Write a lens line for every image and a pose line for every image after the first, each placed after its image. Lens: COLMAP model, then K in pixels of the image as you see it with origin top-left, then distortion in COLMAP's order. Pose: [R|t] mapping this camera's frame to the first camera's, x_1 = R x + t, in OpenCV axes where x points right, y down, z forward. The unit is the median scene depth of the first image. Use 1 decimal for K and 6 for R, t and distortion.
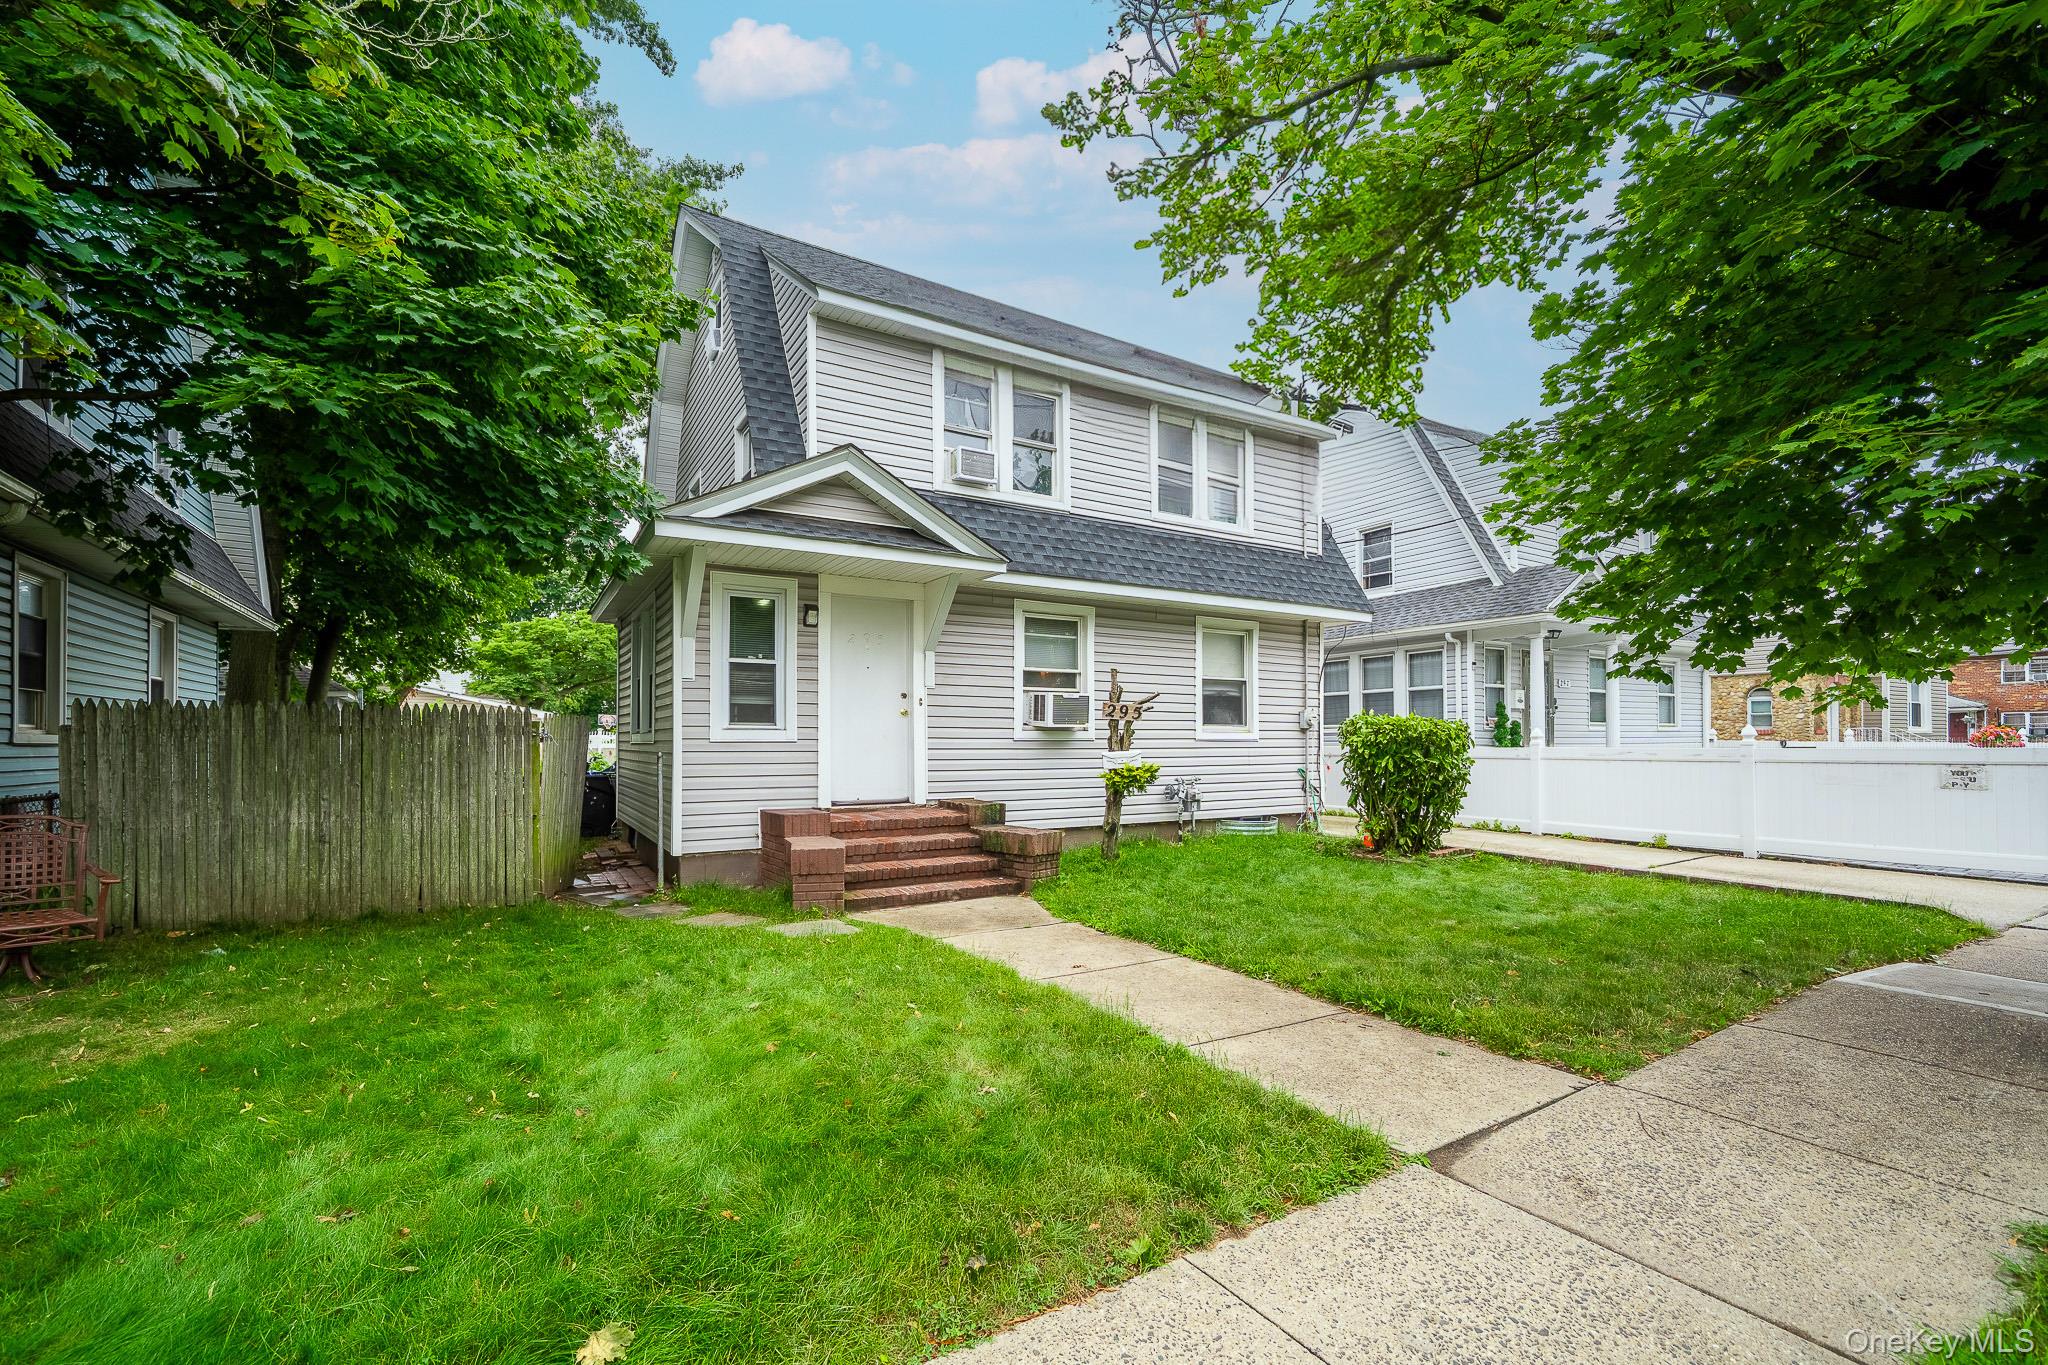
lens RADIAL K [[819.0, 0, 1017.7], [0, 819.0, 730.9], [0, 0, 1]] dist [-0.000562, 0.000034]
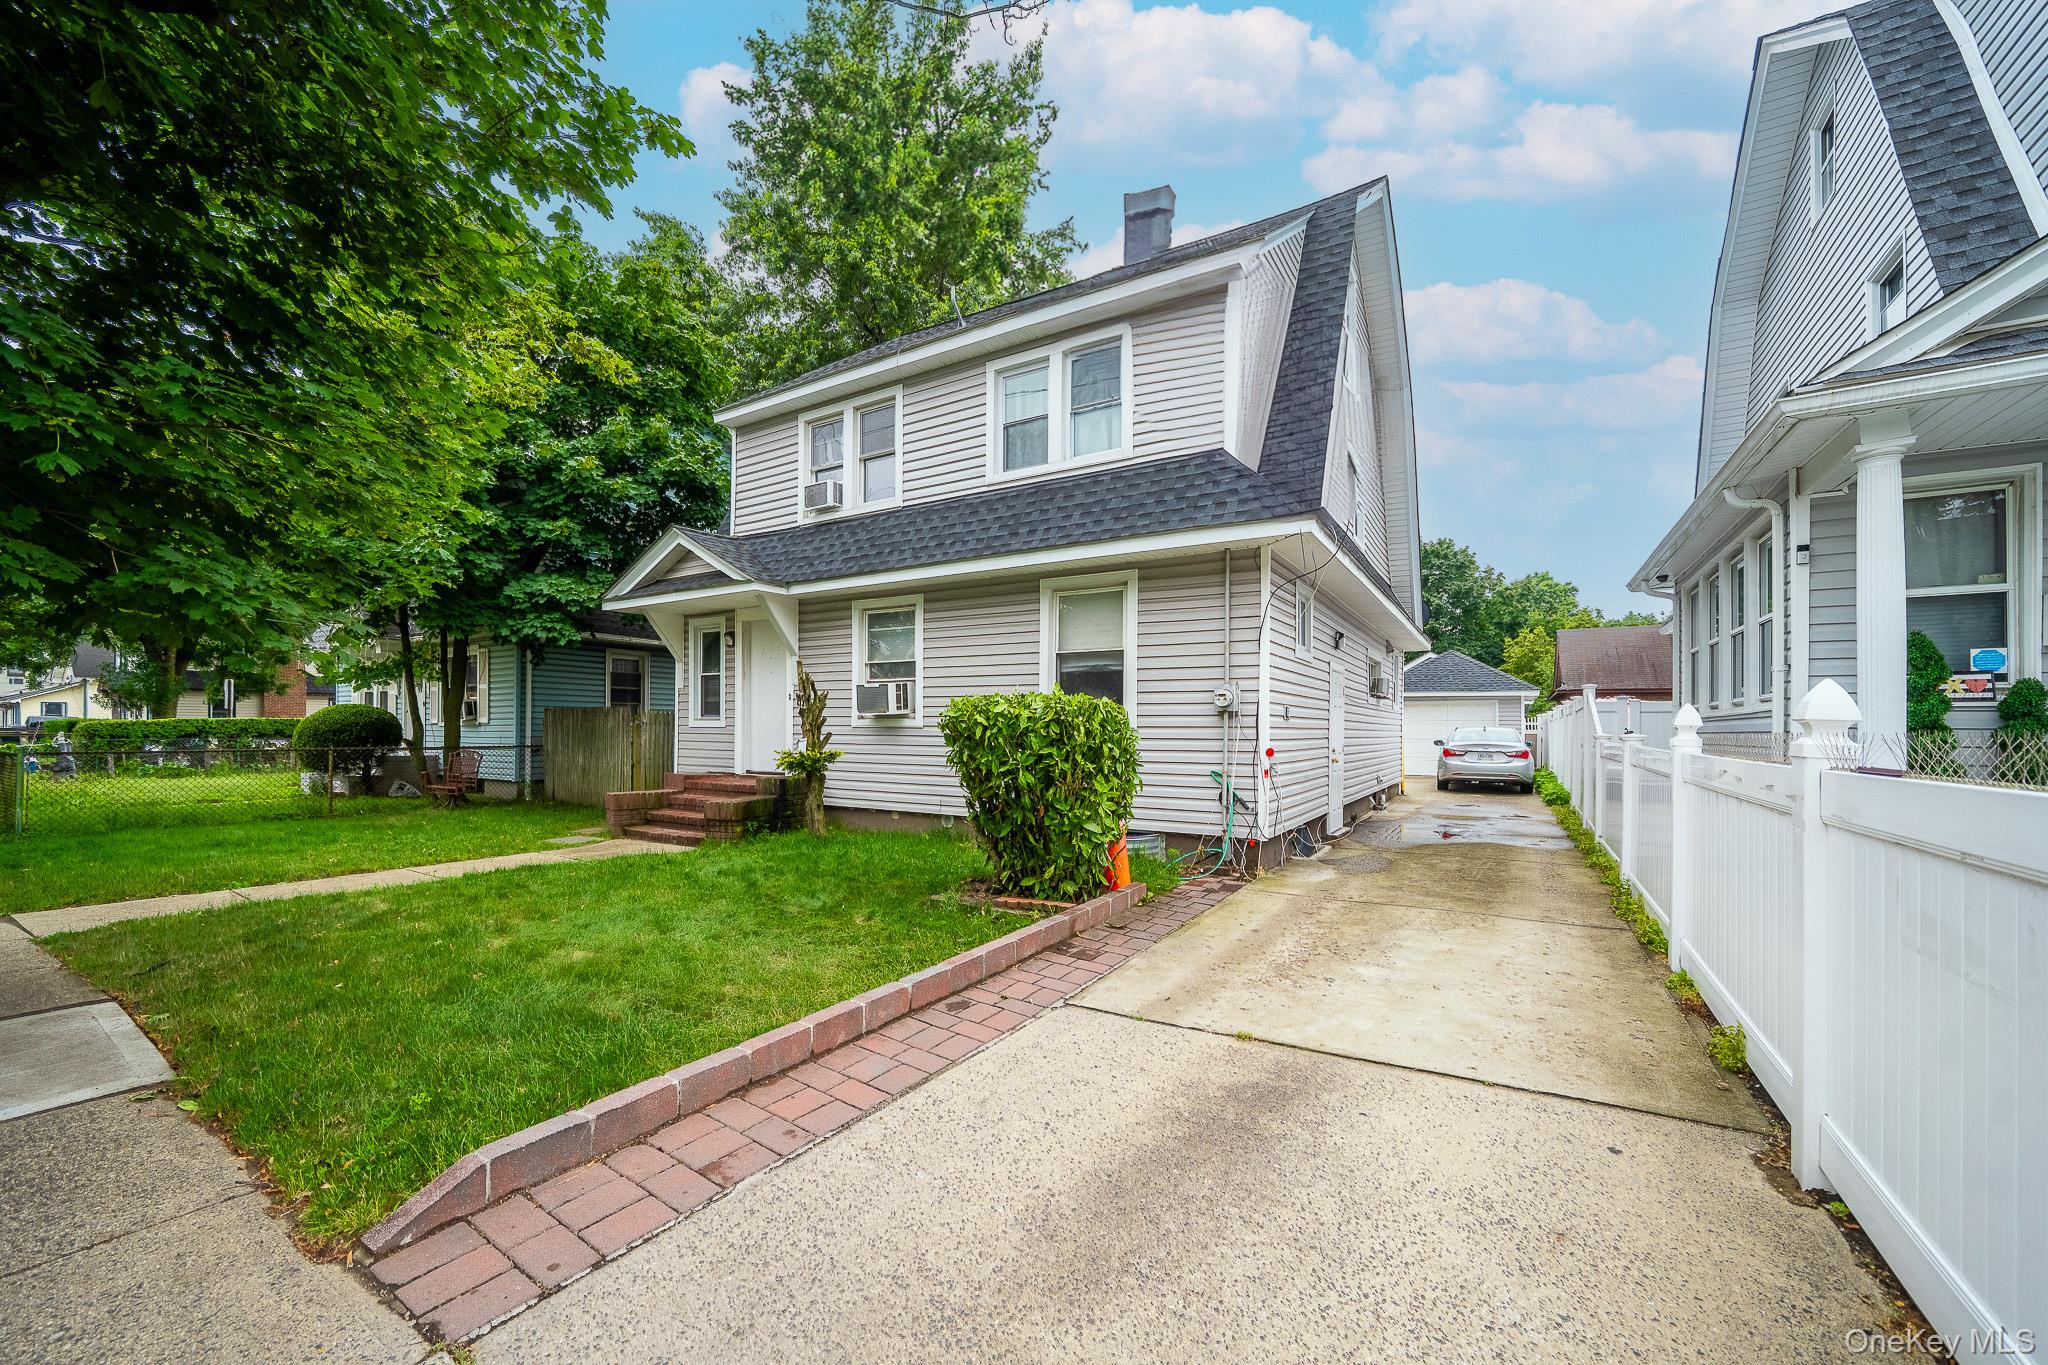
lens RADIAL K [[819.0, 0, 1017.7], [0, 819.0, 730.9], [0, 0, 1]] dist [-0.000562, 0.000034]
pose [[0.469978, 0.008510, -0.882637, 1.031313], [0.008394, 0.999865, 0.014110, 0.002390], [0.882638, -0.014040, 0.469843, 0.635015]]
